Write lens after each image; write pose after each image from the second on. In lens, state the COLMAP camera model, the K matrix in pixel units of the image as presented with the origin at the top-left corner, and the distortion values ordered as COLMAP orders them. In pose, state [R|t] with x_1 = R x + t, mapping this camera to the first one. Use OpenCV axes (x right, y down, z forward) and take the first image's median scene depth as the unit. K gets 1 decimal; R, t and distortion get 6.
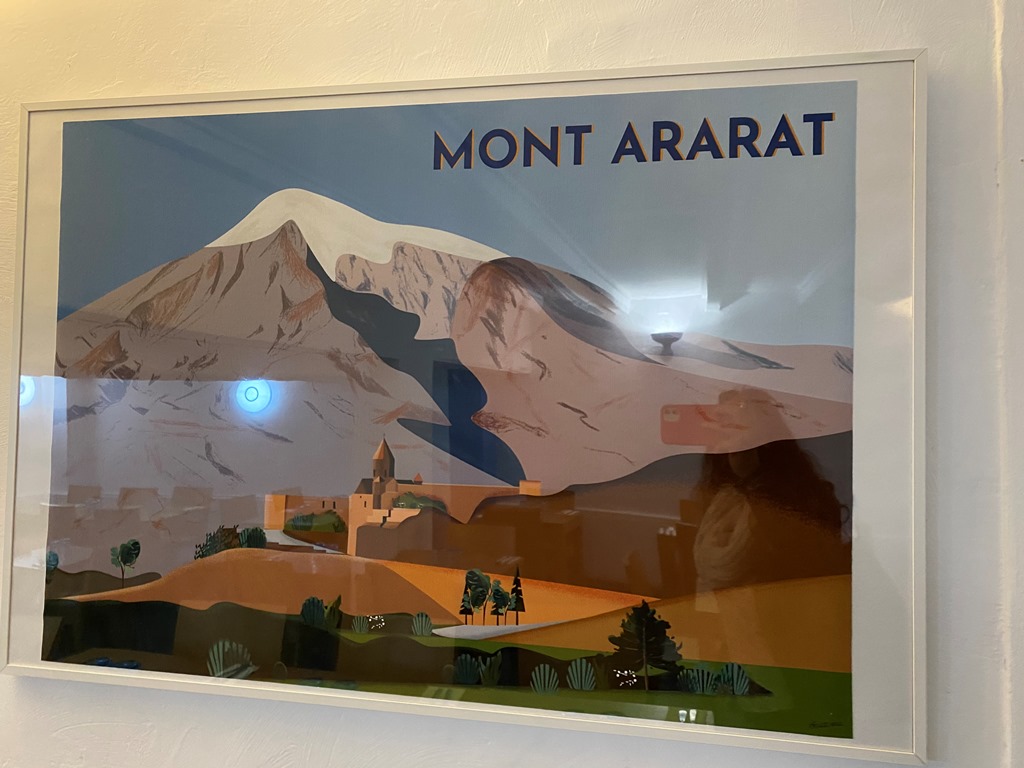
lens RADIAL K [[780.9, 0, 509.5], [0, 780.9, 380.7], [0, 0, 1]] dist [0.010161, -0.005489]
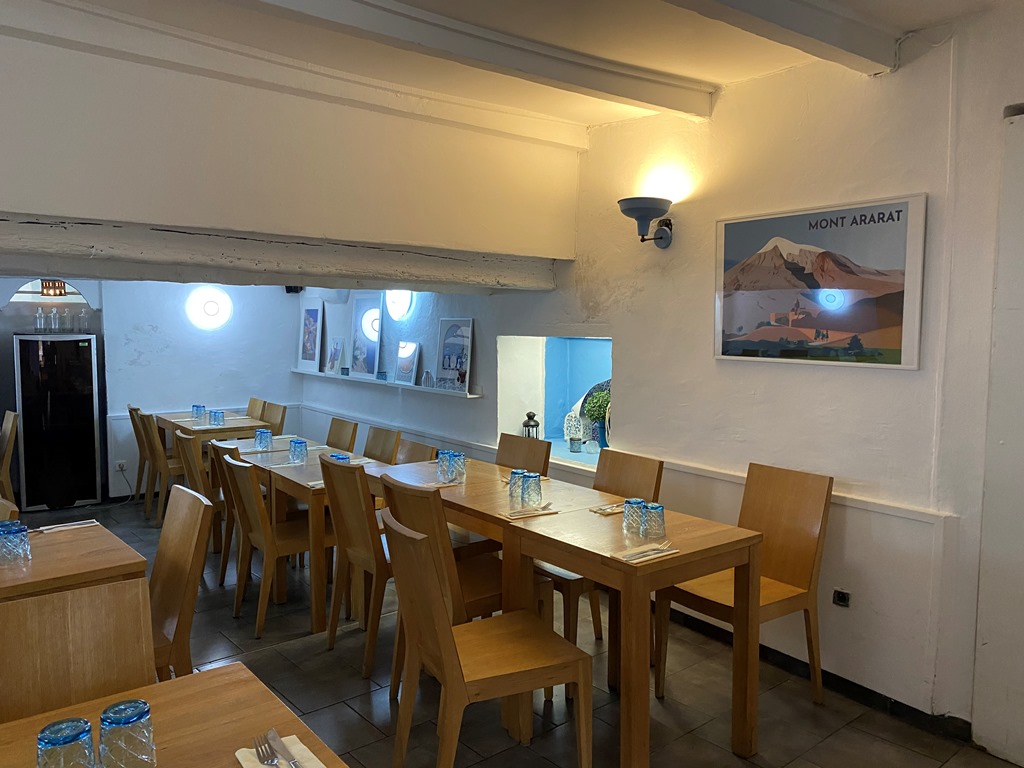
lens RADIAL K [[780.9, 0, 512.5], [0, 780.9, 380.8], [0, 0, 1]] dist [0.010161, -0.005489]
pose [[0.723100, 0.035534, -0.689829, 1.628670], [0.039668, 0.994892, 0.092830, 0.067623], [0.689603, -0.094489, 0.717996, -3.059765]]
